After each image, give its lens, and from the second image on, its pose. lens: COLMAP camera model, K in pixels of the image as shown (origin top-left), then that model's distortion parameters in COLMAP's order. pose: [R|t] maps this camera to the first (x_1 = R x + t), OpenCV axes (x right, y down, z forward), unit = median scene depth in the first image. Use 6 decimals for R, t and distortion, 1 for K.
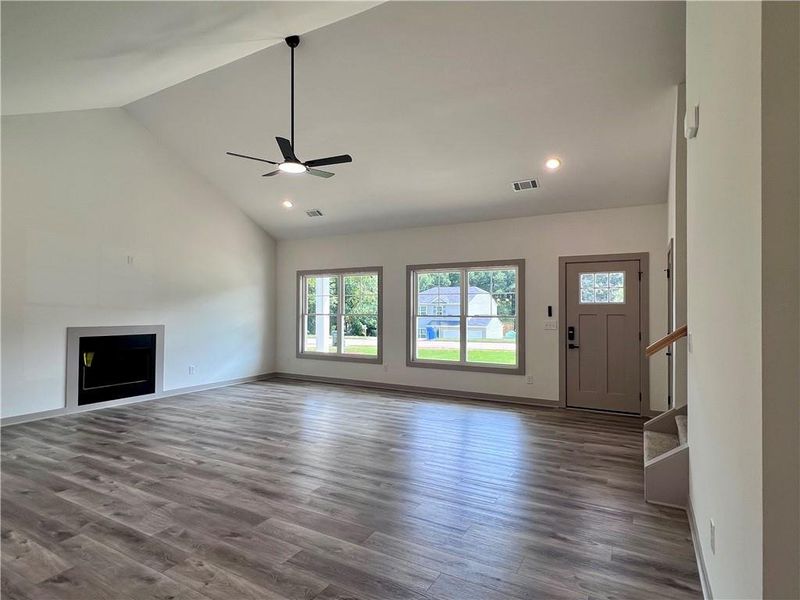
lens RADIAL K [[442.6, 0, 399.1], [0, 442.6, 294.1], [0, 0, 1]] dist [-0.001172, -0.001362]
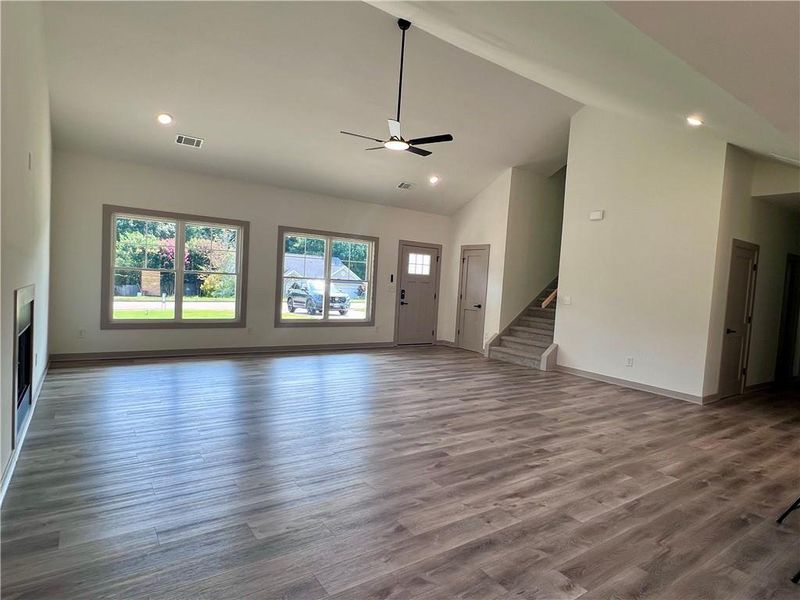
lens RADIAL K [[456.1, 0, 404.0], [0, 456.1, 305.0], [0, 0, 1]] dist [0.001332, 0.000145]
pose [[0.426796, -0.031201, 0.903810, -1.244184], [-0.097102, 0.992046, 0.080101, 0.004510], [-0.899120, -0.121948, 0.420371, 0.463253]]
